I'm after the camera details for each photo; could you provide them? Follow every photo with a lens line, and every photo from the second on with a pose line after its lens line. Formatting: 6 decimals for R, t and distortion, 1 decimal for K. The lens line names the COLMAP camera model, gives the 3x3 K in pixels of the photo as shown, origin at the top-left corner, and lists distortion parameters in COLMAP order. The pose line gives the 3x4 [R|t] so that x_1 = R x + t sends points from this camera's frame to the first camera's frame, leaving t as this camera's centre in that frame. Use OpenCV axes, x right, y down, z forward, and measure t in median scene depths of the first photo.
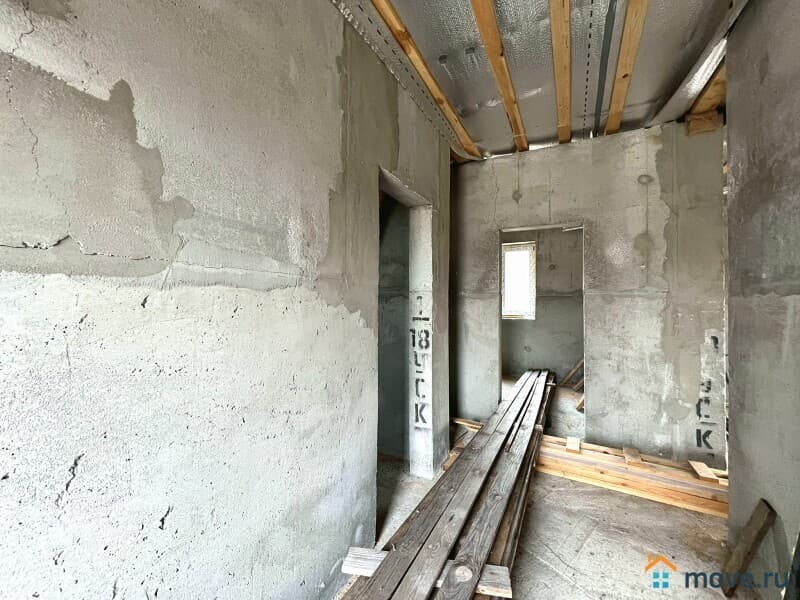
lens RADIAL K [[319.0, 0, 397.3], [0, 319.0, 302.8], [0, 0, 1]] dist [0.001163, 0.000551]
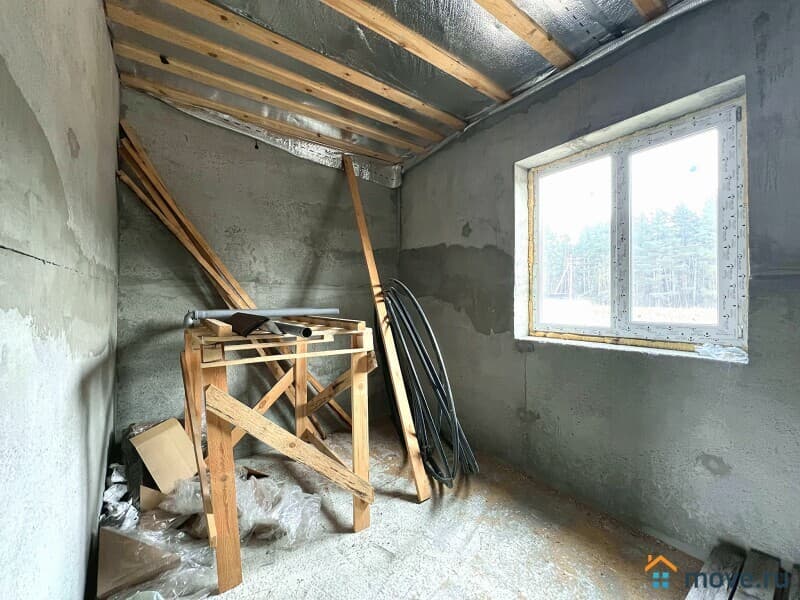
lens RADIAL K [[319.0, 0, 398.5], [0, 319.0, 298.8], [0, 0, 1]] dist [0.001163, 0.000551]
pose [[0.903007, -0.007590, -0.429558, 0.279586], [0.007057, 0.999971, -0.002834, -0.004265], [0.429567, -0.000473, 0.903035, 0.622639]]
